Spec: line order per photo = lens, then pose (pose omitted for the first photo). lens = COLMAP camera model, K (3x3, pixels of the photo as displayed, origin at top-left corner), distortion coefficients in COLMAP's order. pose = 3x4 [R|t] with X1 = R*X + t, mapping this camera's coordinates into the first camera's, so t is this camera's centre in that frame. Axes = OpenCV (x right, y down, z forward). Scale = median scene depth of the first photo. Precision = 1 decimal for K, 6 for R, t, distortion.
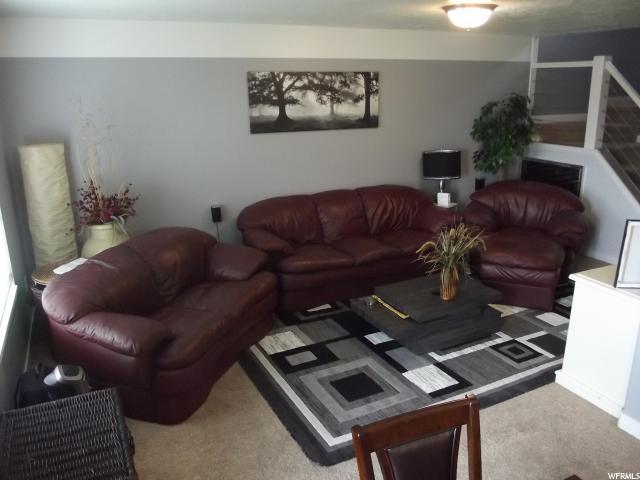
lens RADIAL K [[523.9, 0, 328.8], [0, 523.9, 236.8], [0, 0, 1]] dist [-0.074373, 0.046456]
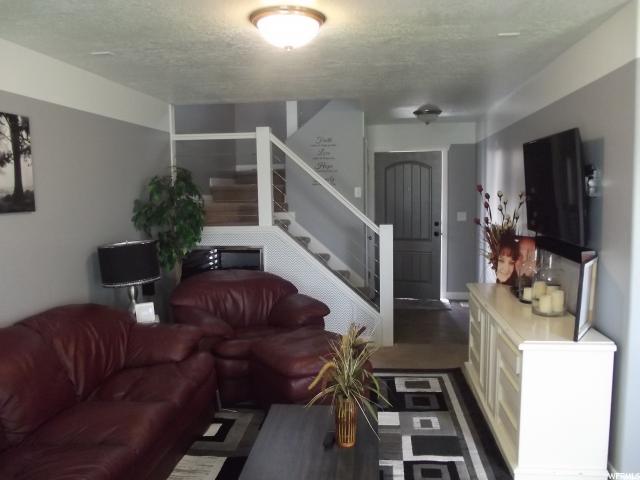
lens RADIAL K [[522.8, 0, 329.7], [0, 522.8, 242.3], [0, 0, 1]] dist [-0.068830, 0.033196]
pose [[0.534351, -0.081736, 0.841302, -0.236974], [0.246010, 0.967264, -0.062278, -0.068263], [-0.808671, 0.240247, 0.536966, 0.492822]]
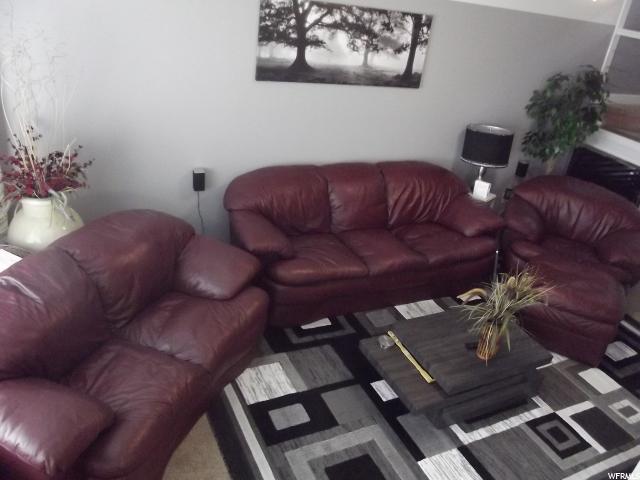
lens RADIAL K [[522.8, 0, 329.7], [0, 522.8, 242.3], [0, 0, 1]] dist [-0.068830, 0.033196]
pose [[0.989732, 0.134302, 0.048931, -0.049428], [-0.141166, 0.972135, 0.187149, -0.126436], [-0.022433, -0.192135, 0.981112, 0.223610]]
